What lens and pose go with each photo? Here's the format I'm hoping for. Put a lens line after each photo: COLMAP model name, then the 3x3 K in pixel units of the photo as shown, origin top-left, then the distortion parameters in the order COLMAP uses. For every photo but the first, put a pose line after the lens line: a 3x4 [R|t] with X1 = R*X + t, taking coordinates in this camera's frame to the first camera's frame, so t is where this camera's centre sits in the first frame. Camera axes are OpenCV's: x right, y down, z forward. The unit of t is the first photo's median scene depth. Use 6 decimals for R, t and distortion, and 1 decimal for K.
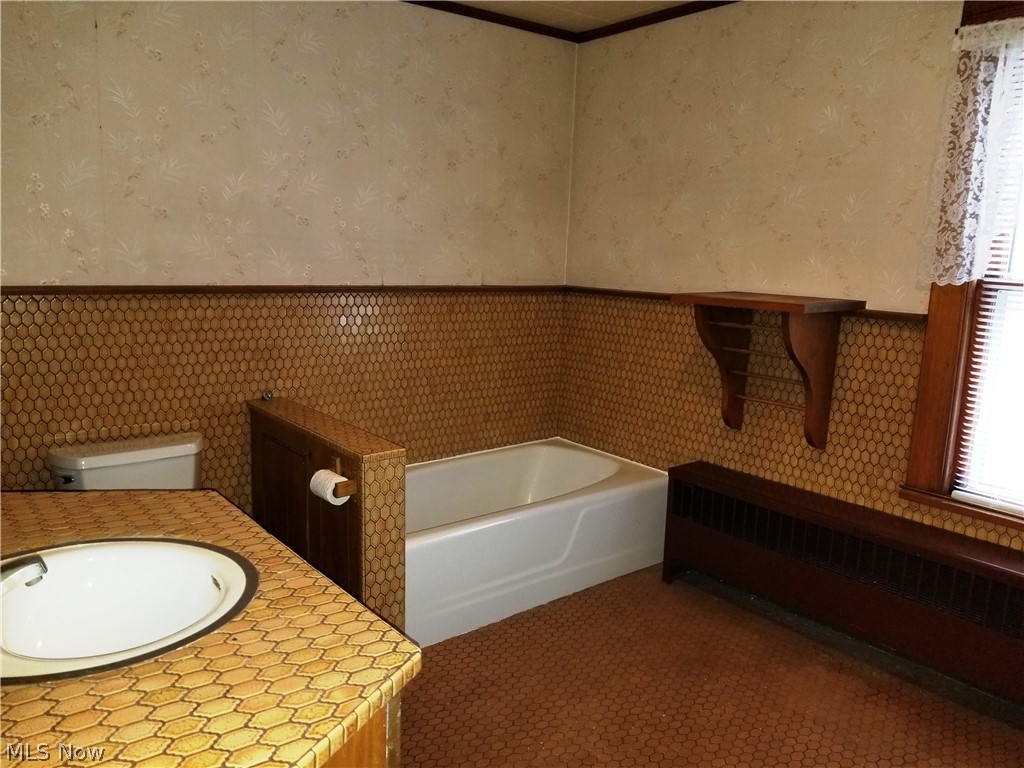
lens RADIAL K [[778.2, 0, 513.9], [0, 778.2, 387.6], [0, 0, 1]] dist [0.005034, -0.004456]
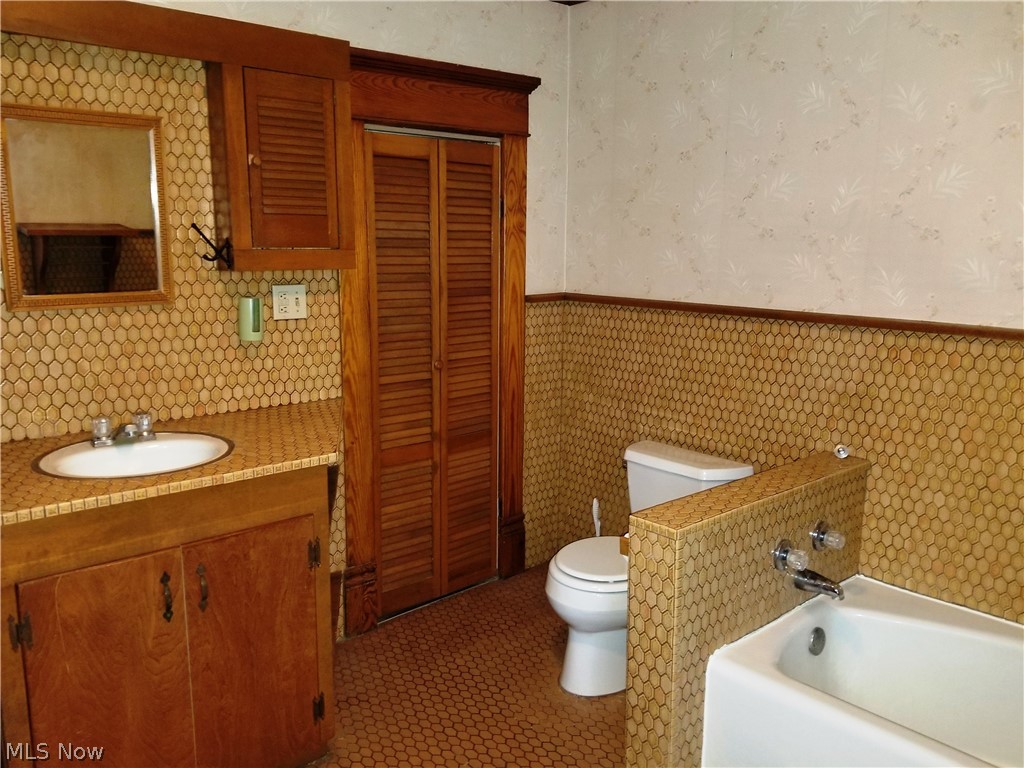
lens RADIAL K [[778.2, 0, 514.3], [0, 778.2, 379.3], [0, 0, 1]] dist [0.005034, -0.004456]
pose [[0.070321, 0.141782, -0.987397, 0.465395], [-0.185134, 0.974505, 0.126746, -0.106674], [0.980194, 0.173888, 0.094777, 0.601059]]
